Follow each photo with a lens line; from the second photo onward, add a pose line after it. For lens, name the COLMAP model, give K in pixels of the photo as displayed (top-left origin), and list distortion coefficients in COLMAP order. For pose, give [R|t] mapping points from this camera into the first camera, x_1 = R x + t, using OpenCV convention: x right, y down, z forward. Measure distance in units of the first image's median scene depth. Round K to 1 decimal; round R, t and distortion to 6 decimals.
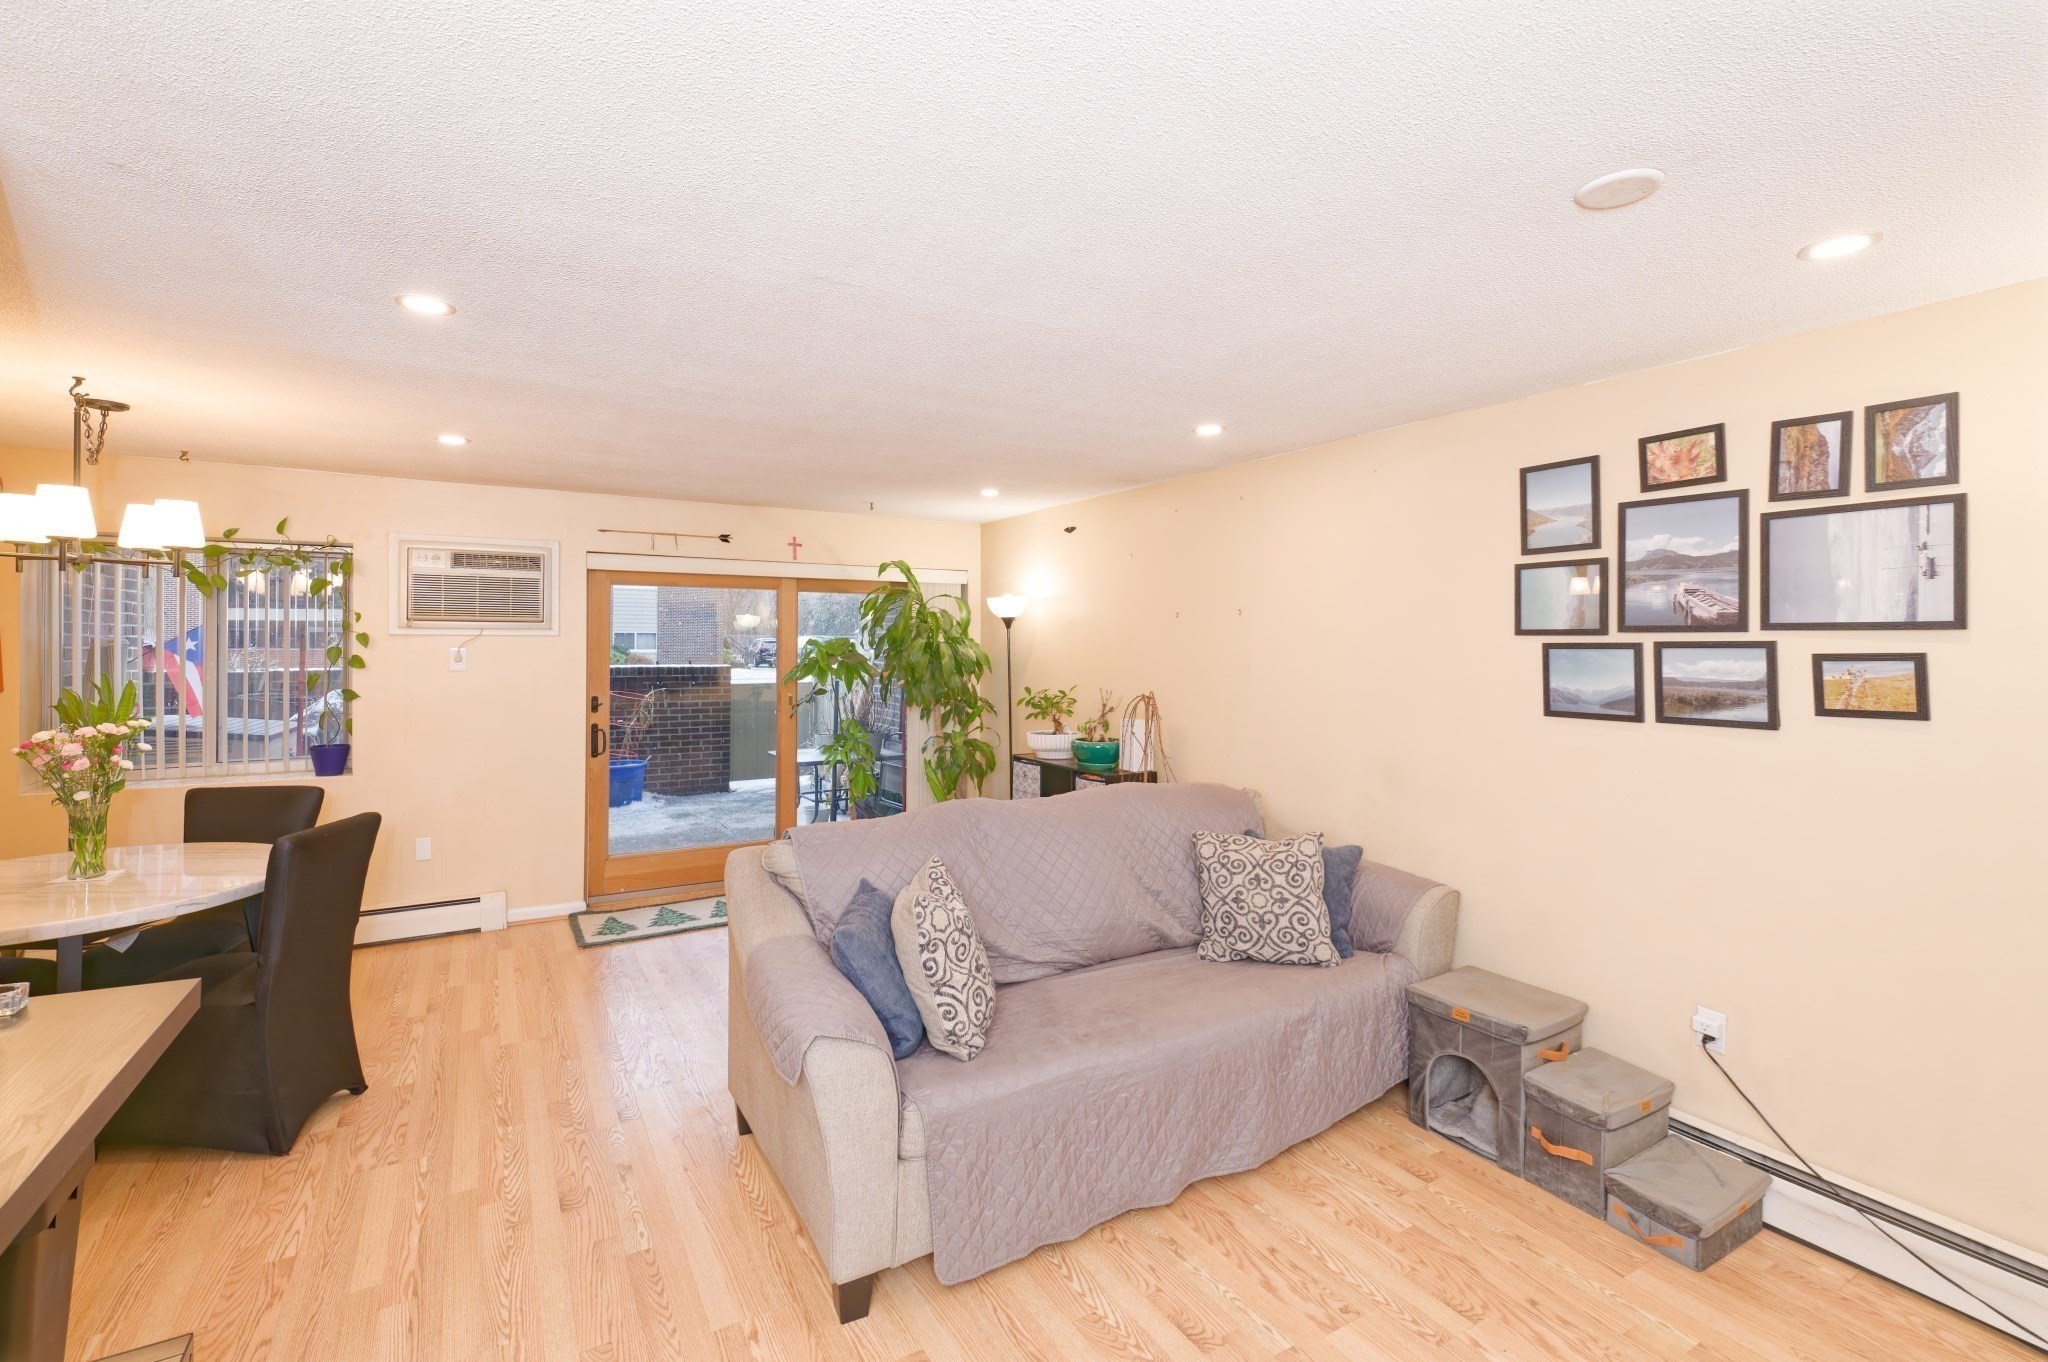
lens RADIAL K [[900.2, 0, 990.8], [0, 900.2, 635.7], [0, 0, 1]] dist [0.005295, -0.002905]
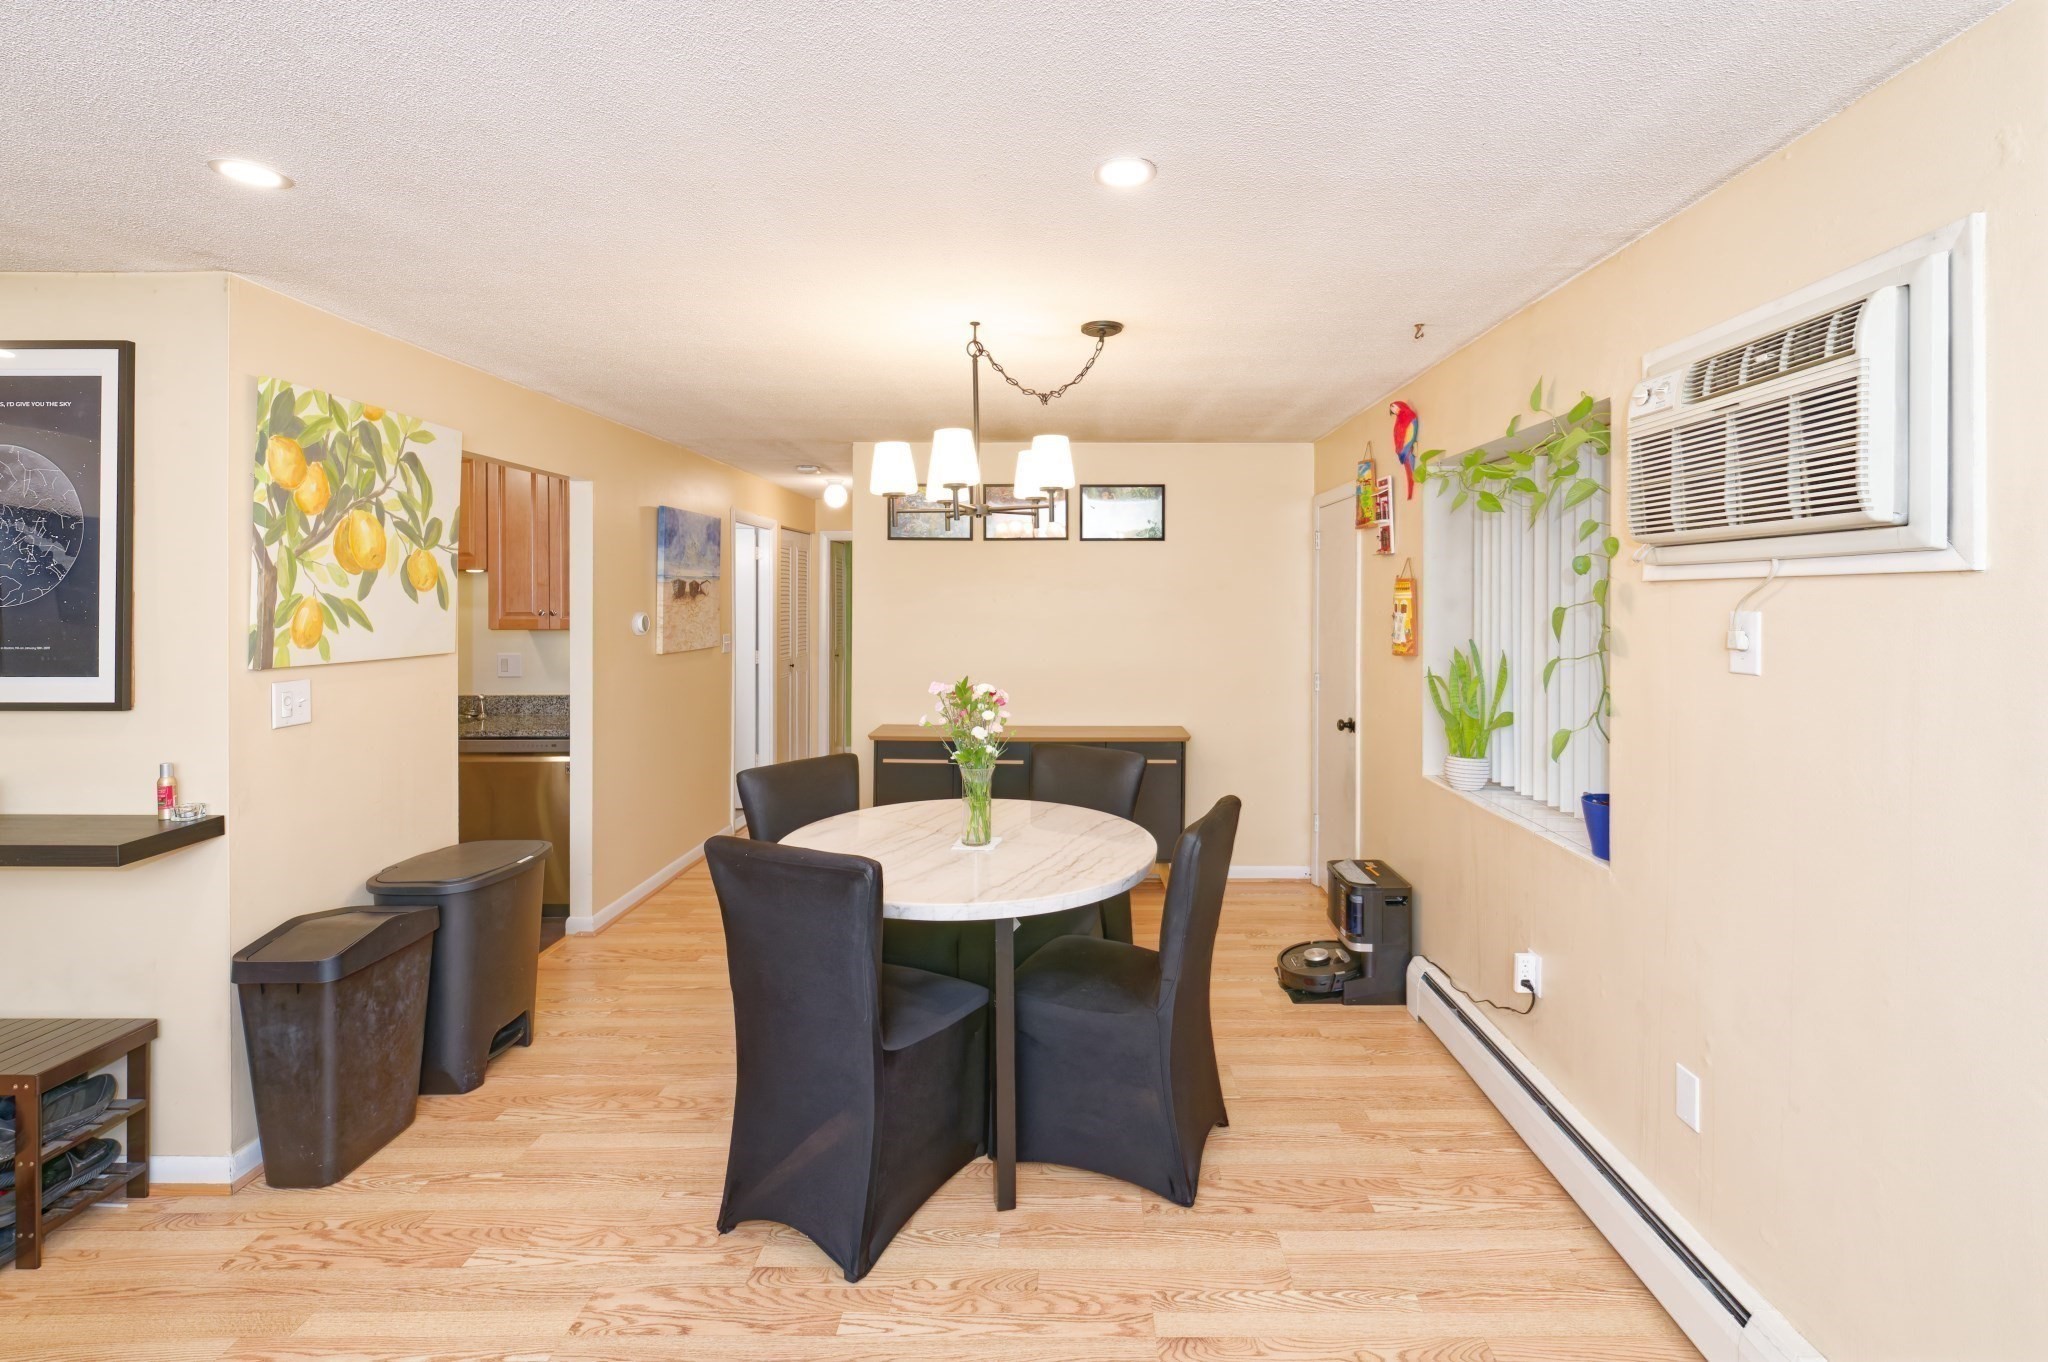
lens RADIAL K [[900.2, 0, 1075.6], [0, 900.2, 602.7], [0, 0, 1]] dist [0.005295, -0.002905]
pose [[-0.480595, -0.002292, -0.876940, -0.131651], [0.005010, 0.999973, -0.005359, 0.011064], [0.876929, -0.006969, -0.480570, 0.975001]]
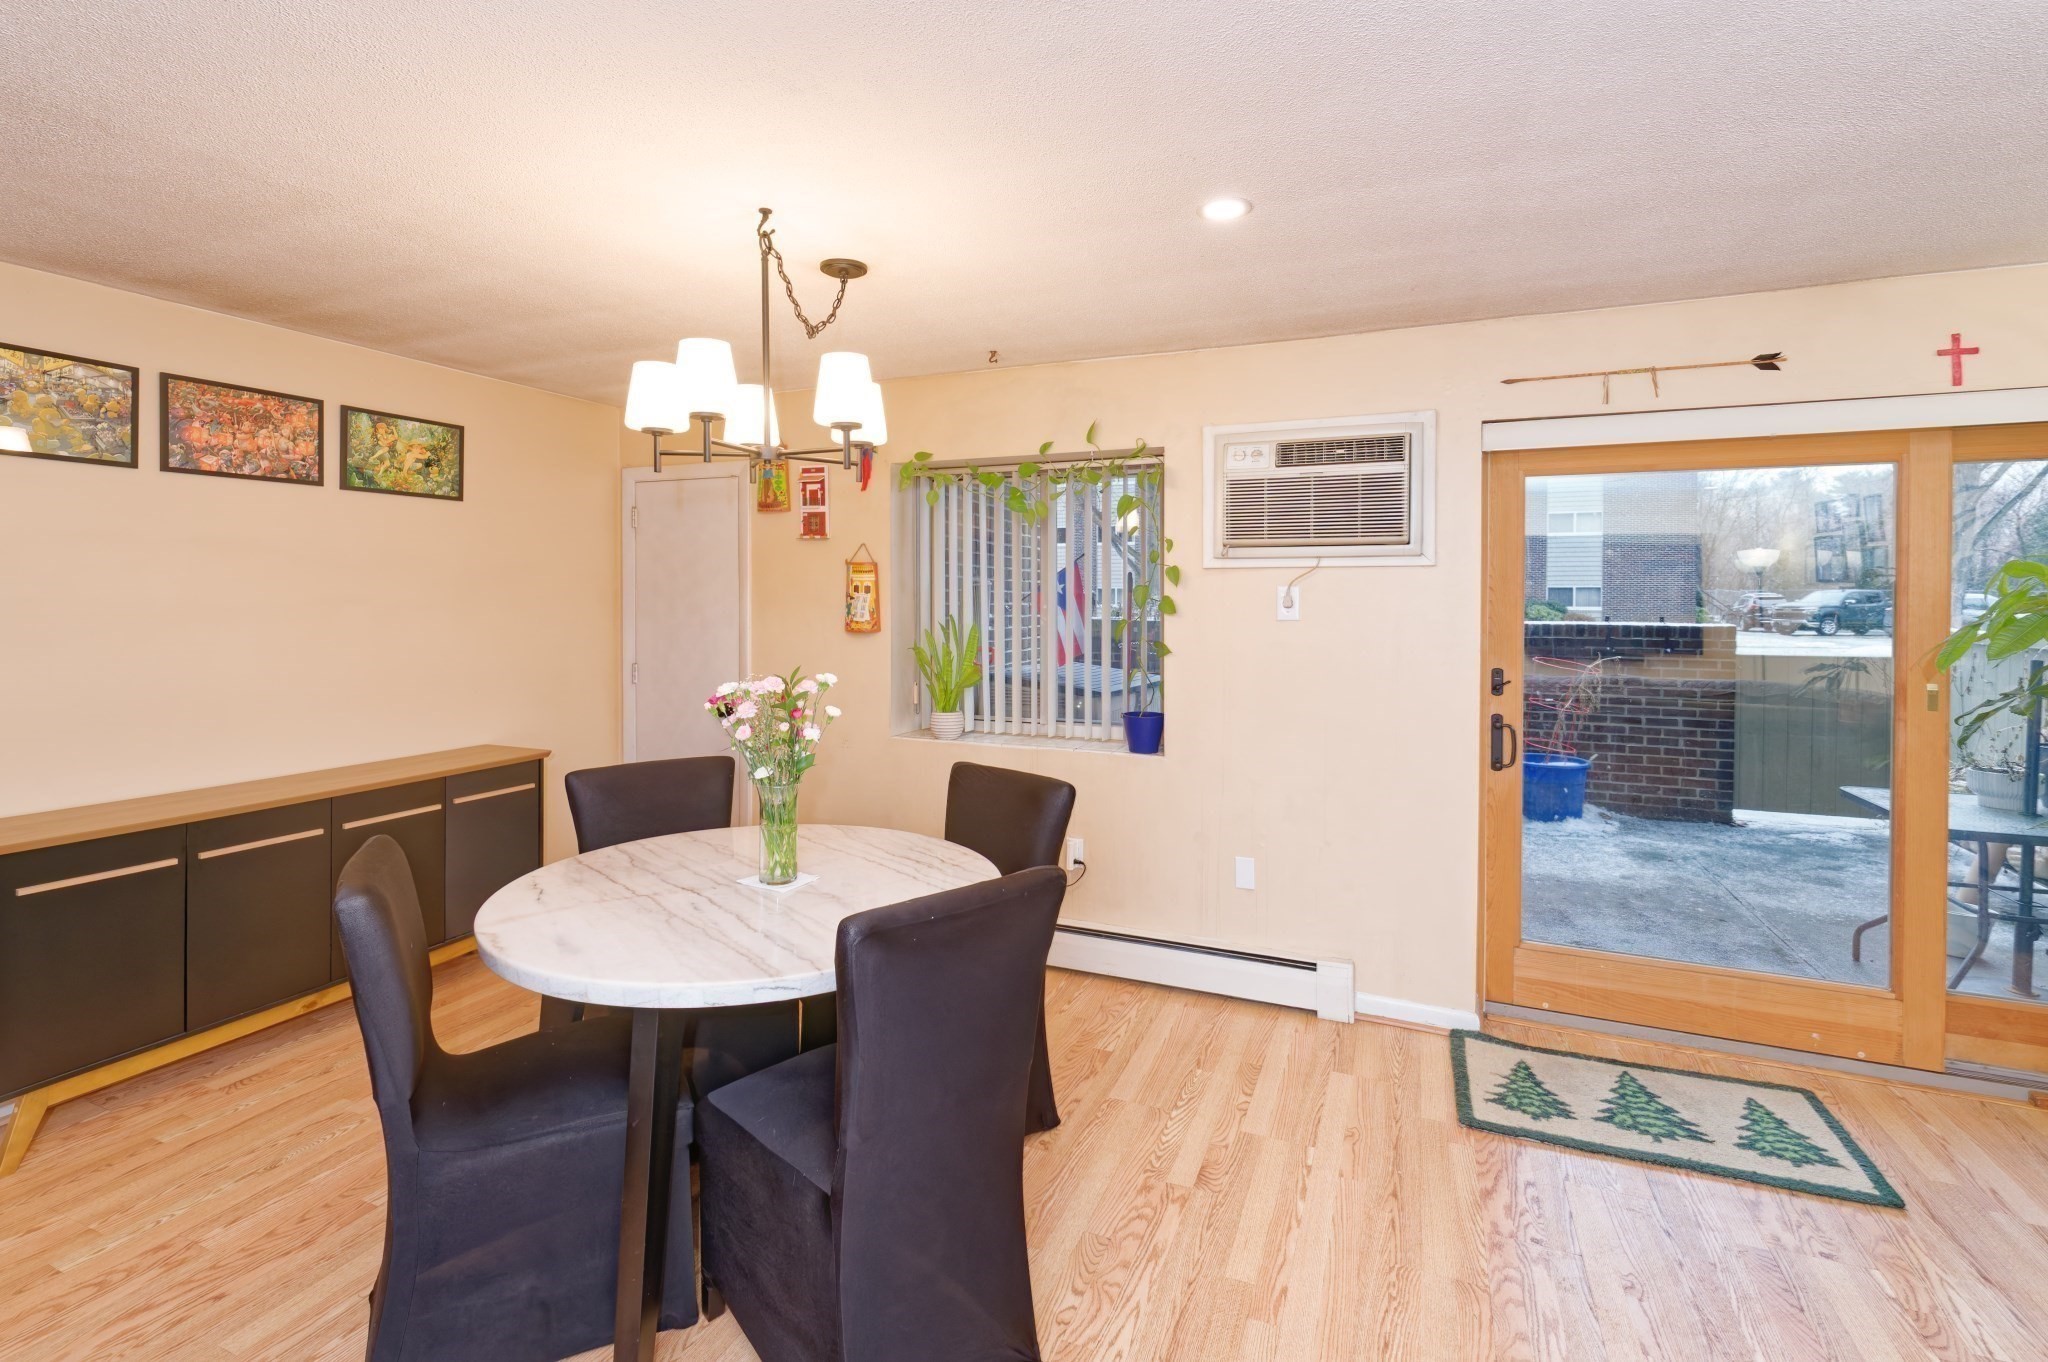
lens RADIAL K [[900.2, 0, 1033.6], [0, 900.2, 610.7], [0, 0, 1]] dist [0.005295, -0.002905]
pose [[0.609262, 0.009791, -0.792909, -0.175451], [0.004763, 0.999861, 0.016006, 0.020295], [0.792955, -0.013529, 0.609130, 0.448191]]
